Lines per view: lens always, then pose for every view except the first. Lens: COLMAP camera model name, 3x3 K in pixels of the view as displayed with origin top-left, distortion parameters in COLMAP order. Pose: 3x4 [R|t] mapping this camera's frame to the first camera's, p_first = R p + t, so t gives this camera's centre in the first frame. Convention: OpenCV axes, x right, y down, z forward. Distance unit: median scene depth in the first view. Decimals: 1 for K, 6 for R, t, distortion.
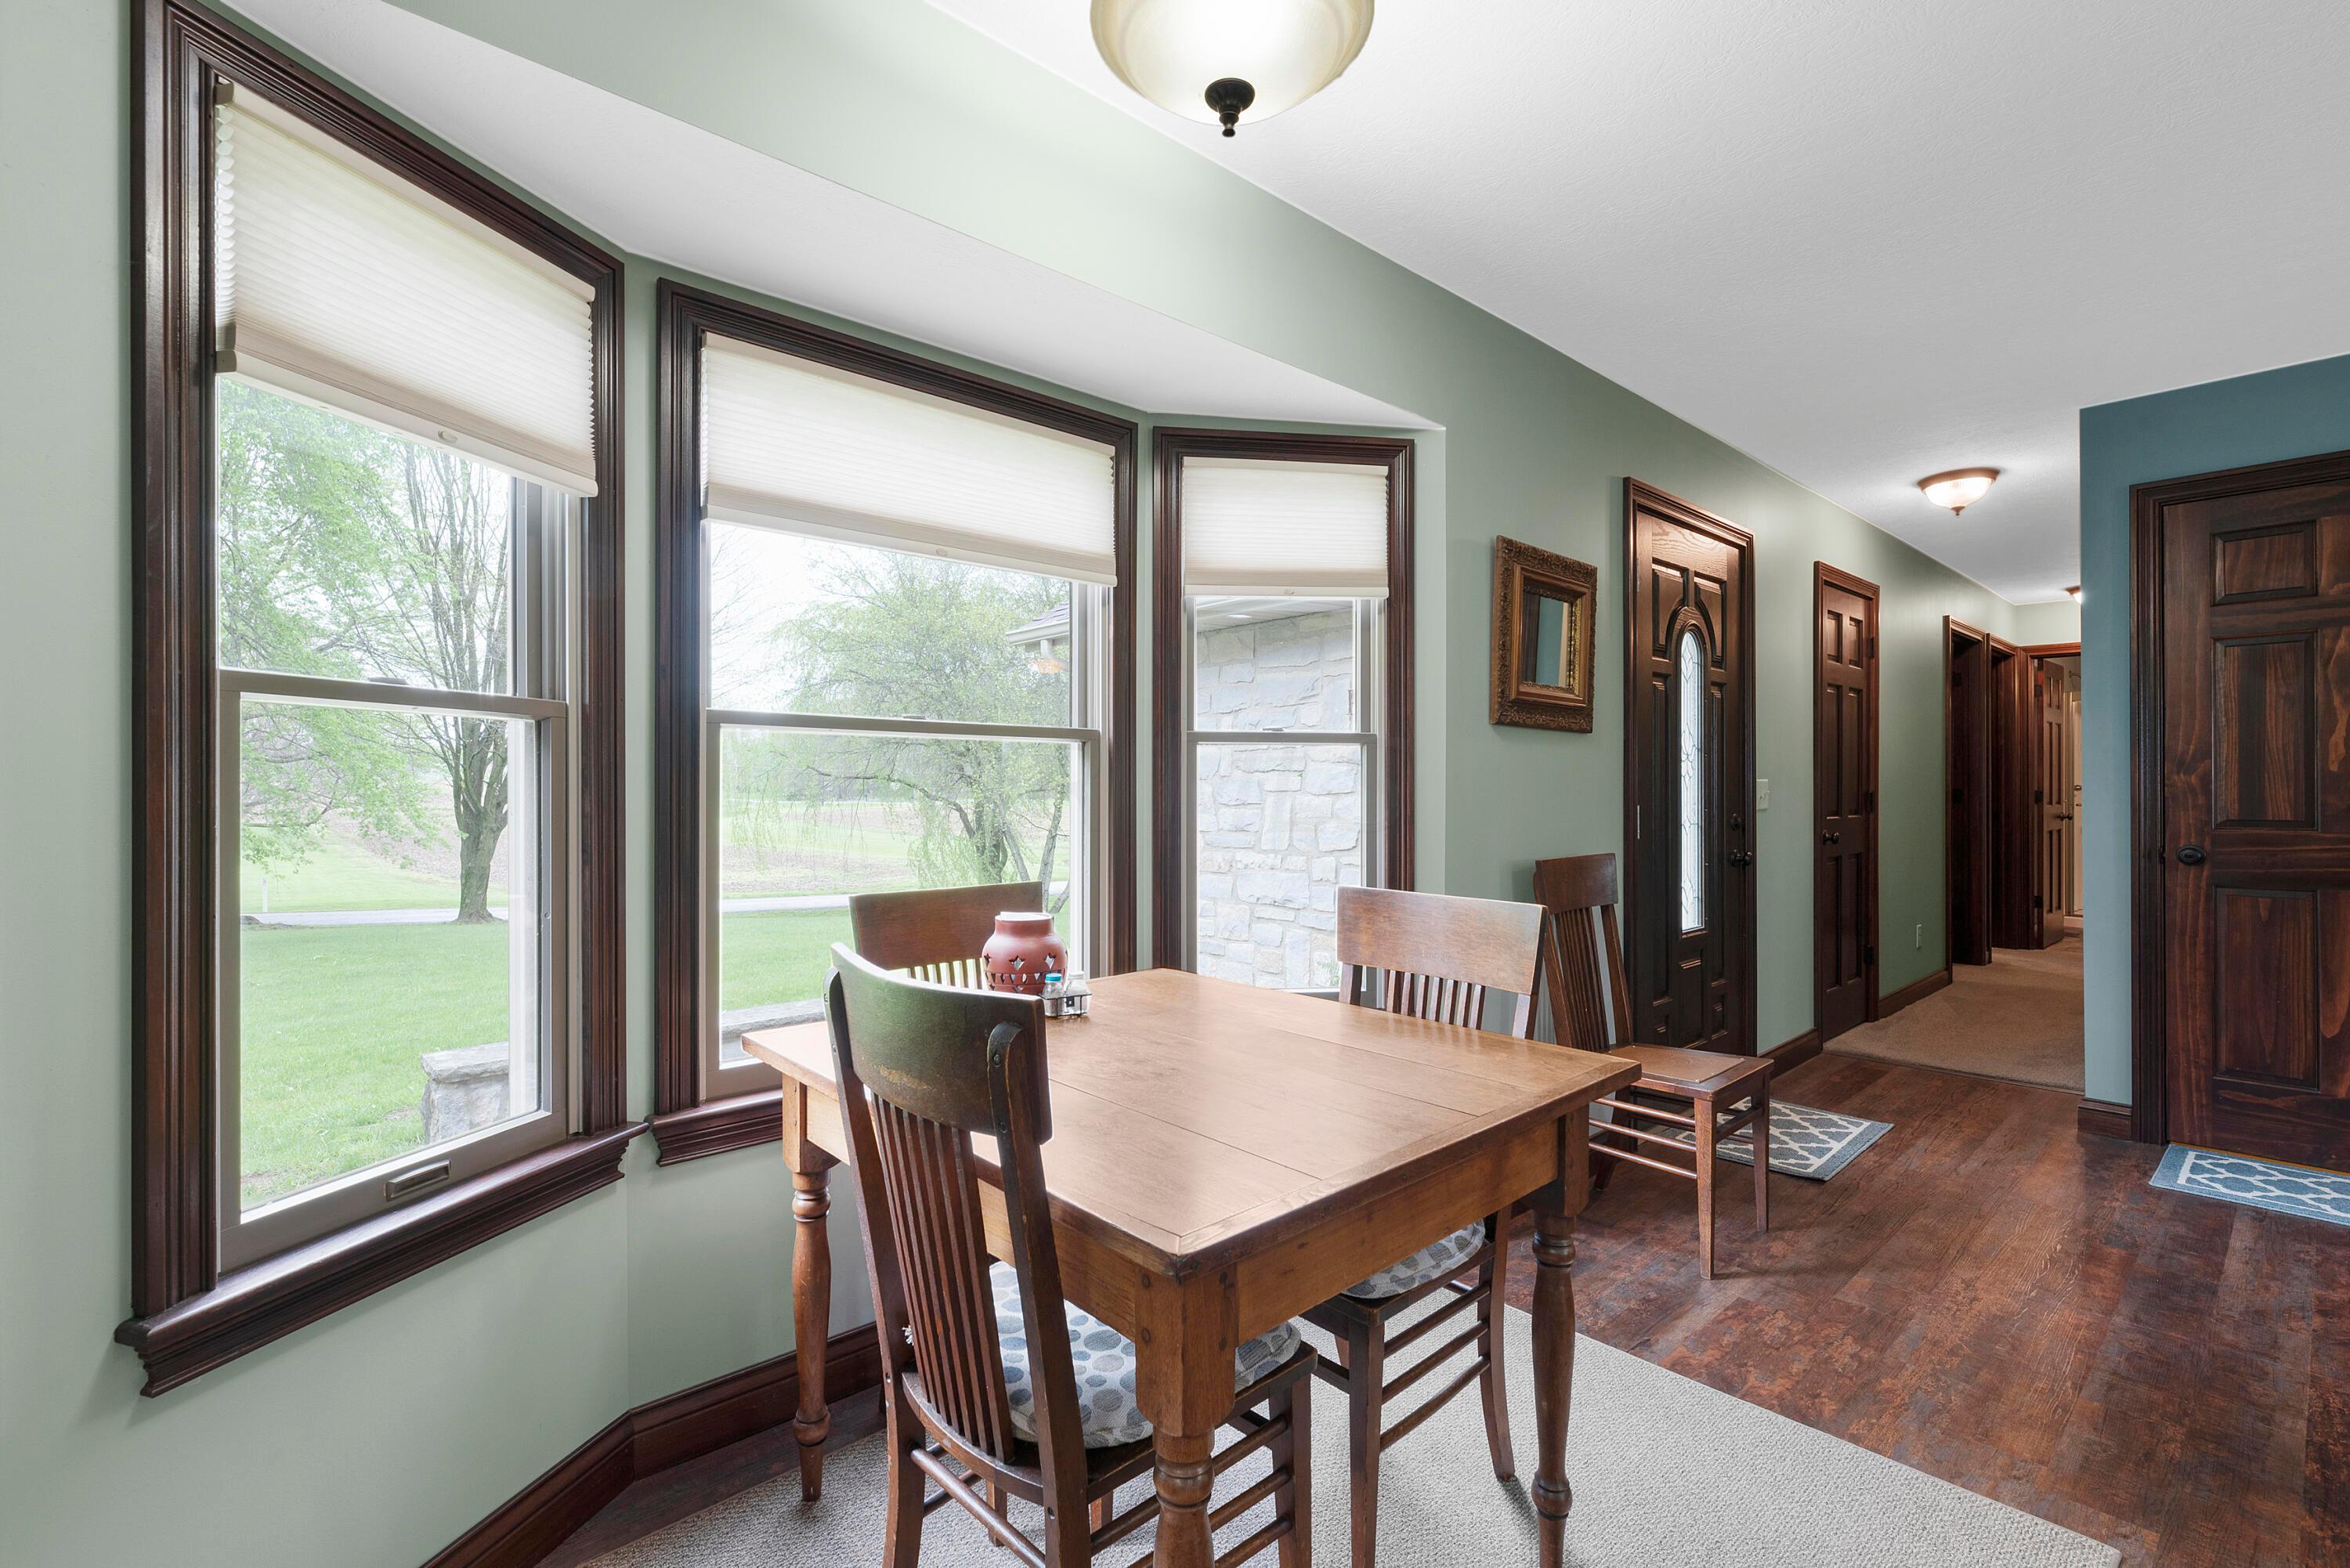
lens RADIAL K [[1066.7, 0, 1167.2], [0, 1066.7, 794.3], [0, 0, 1]] dist [-0.000821, 0.000091]
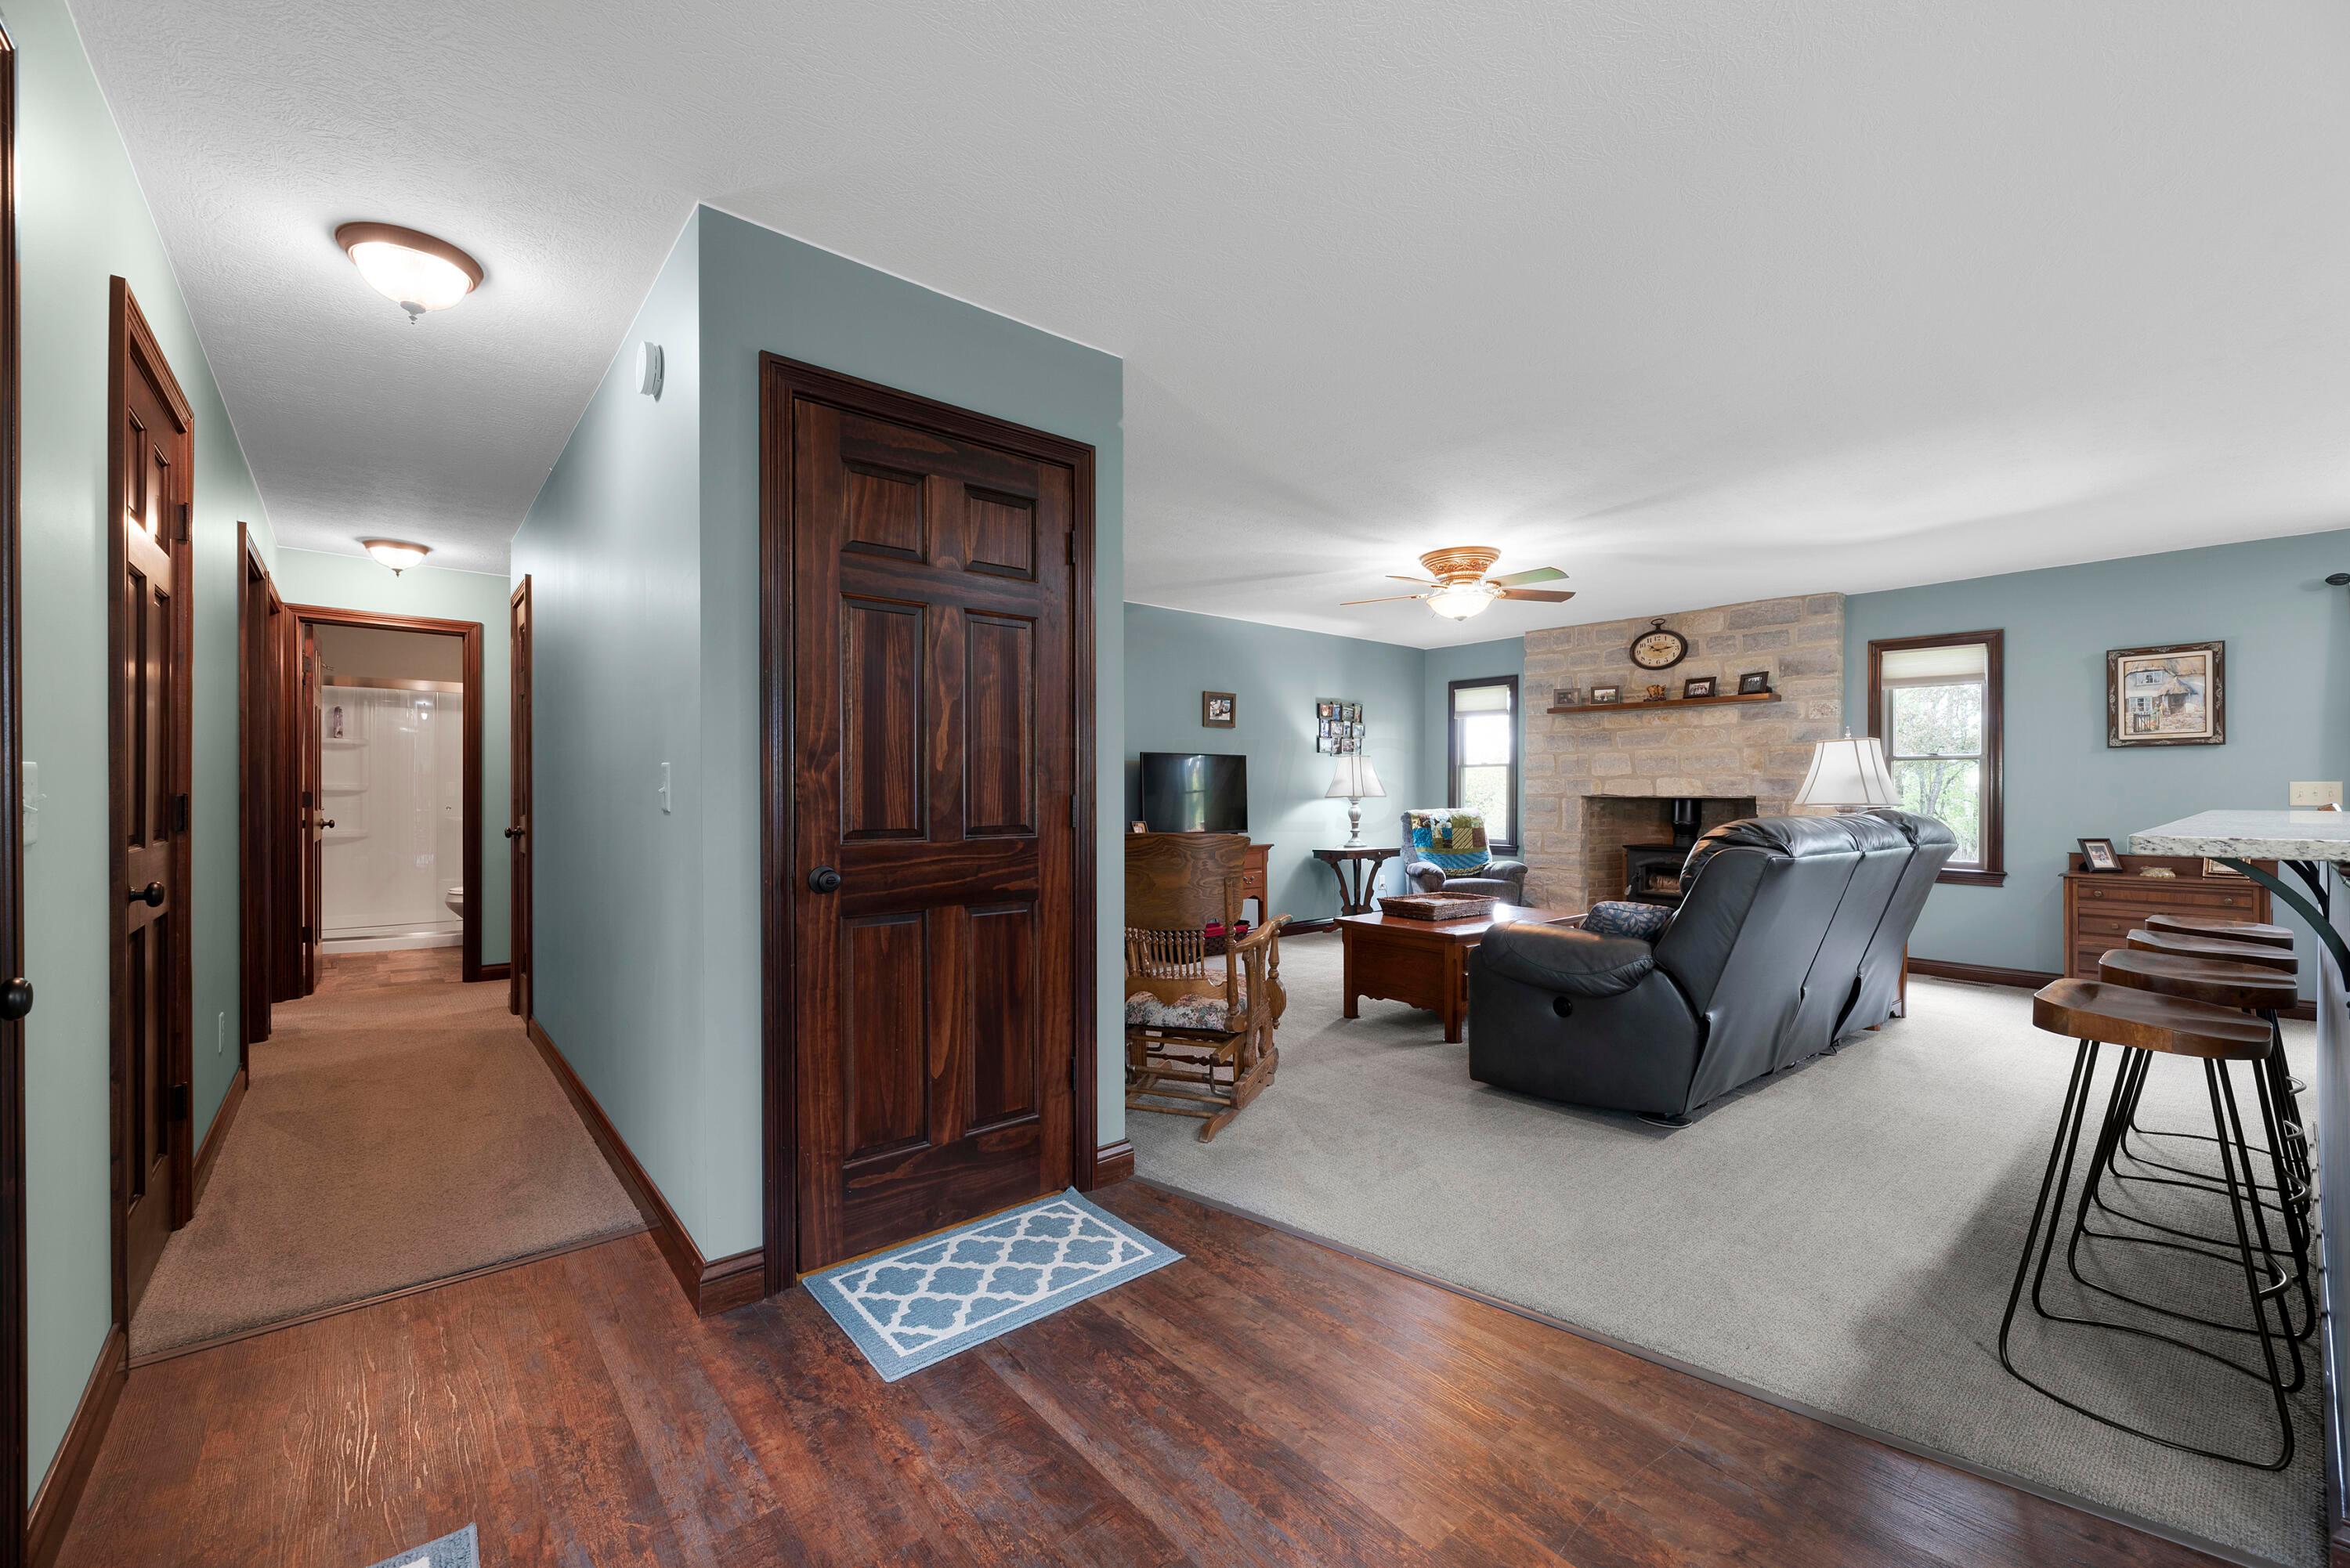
lens RADIAL K [[946.4, 0, 1171.0], [0, 946.4, 792.2], [0, 0, 1]] dist [-0.000869, 0.000014]
pose [[0.031200, 0.001311, 0.999512, 0.310051], [0.001339, 0.999998, -0.001354, -0.002605], [-0.999512, 0.001380, 0.031198, 0.743834]]
